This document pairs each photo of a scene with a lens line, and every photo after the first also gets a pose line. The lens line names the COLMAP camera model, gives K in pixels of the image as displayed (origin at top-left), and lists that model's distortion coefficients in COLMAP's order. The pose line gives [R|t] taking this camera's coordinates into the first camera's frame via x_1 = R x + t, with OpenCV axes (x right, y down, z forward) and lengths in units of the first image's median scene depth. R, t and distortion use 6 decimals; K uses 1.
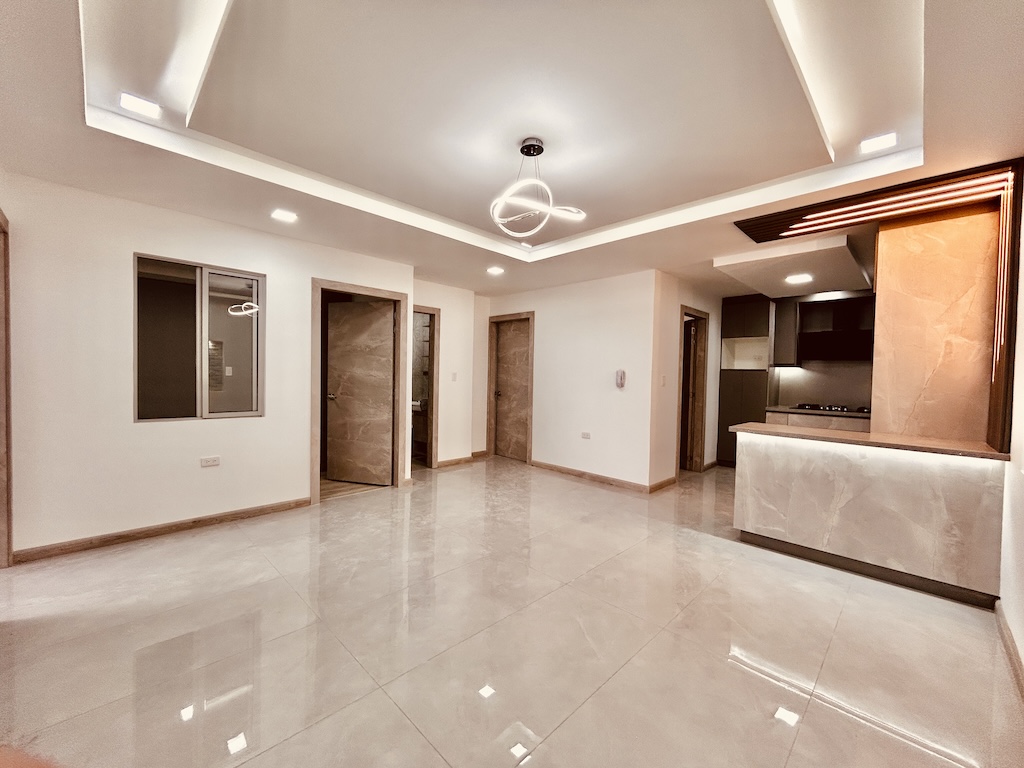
lens RADIAL K [[412.7, 0, 513.1], [0, 412.7, 383.7], [0, 0, 1]] dist [-0.003300, 0.002120]
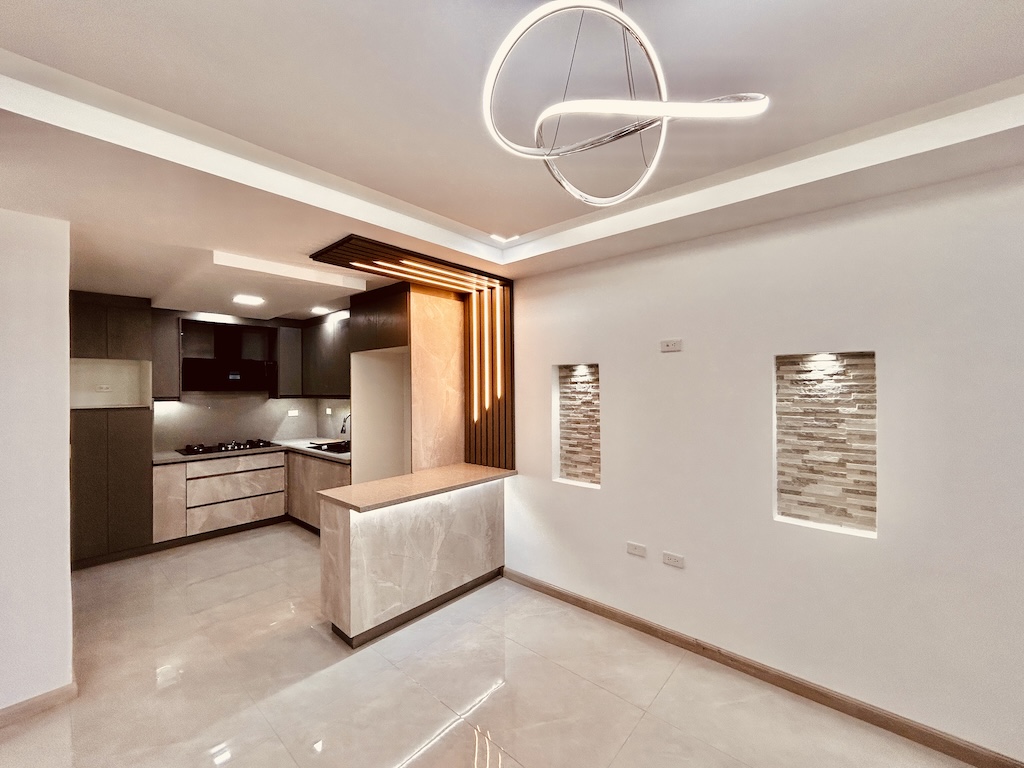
lens RADIAL K [[412.7, 0, 511.3], [0, 412.7, 386.3], [0, 0, 1]] dist [-0.003300, 0.002120]
pose [[-0.056386, -0.018308, 0.998241, -0.217947], [0.027061, 0.999437, 0.019858, -0.113064], [-0.998042, 0.028133, -0.055858, 0.708158]]
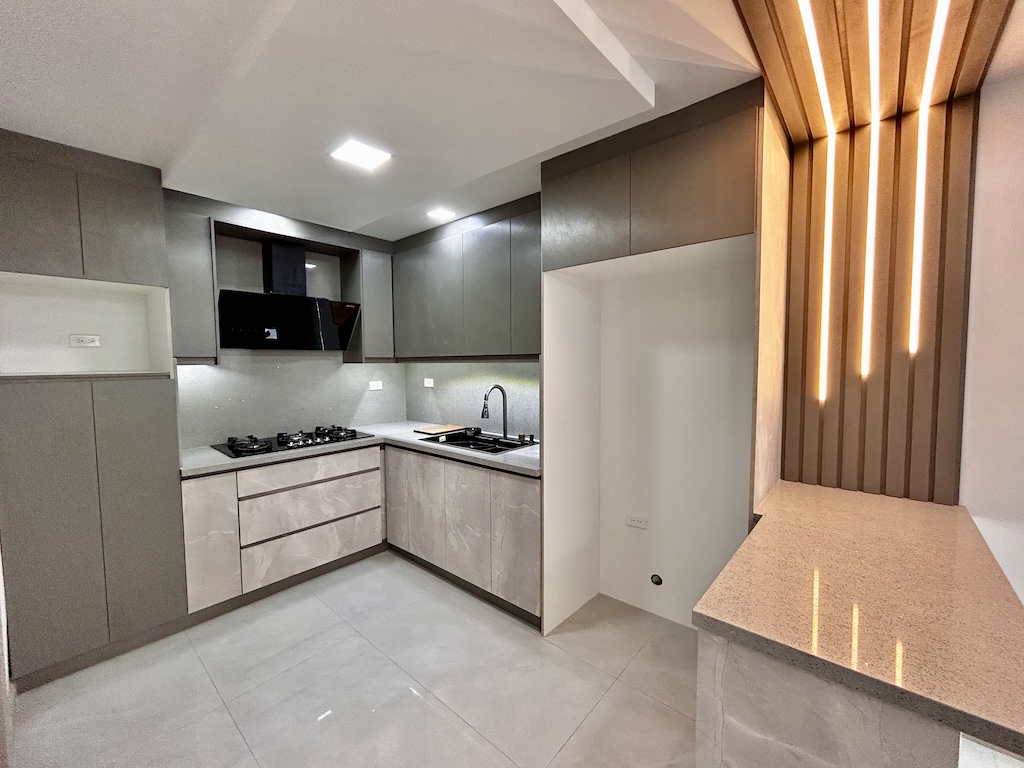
lens RADIAL K [[412.7, 0, 508.9], [0, 412.7, 384.8], [0, 0, 1]] dist [-0.003300, 0.002120]
pose [[-0.067270, -0.083445, 0.994239, 0.355670], [0.025133, 0.996039, 0.085296, -0.082582], [-0.997418, 0.030726, -0.064906, 1.204794]]
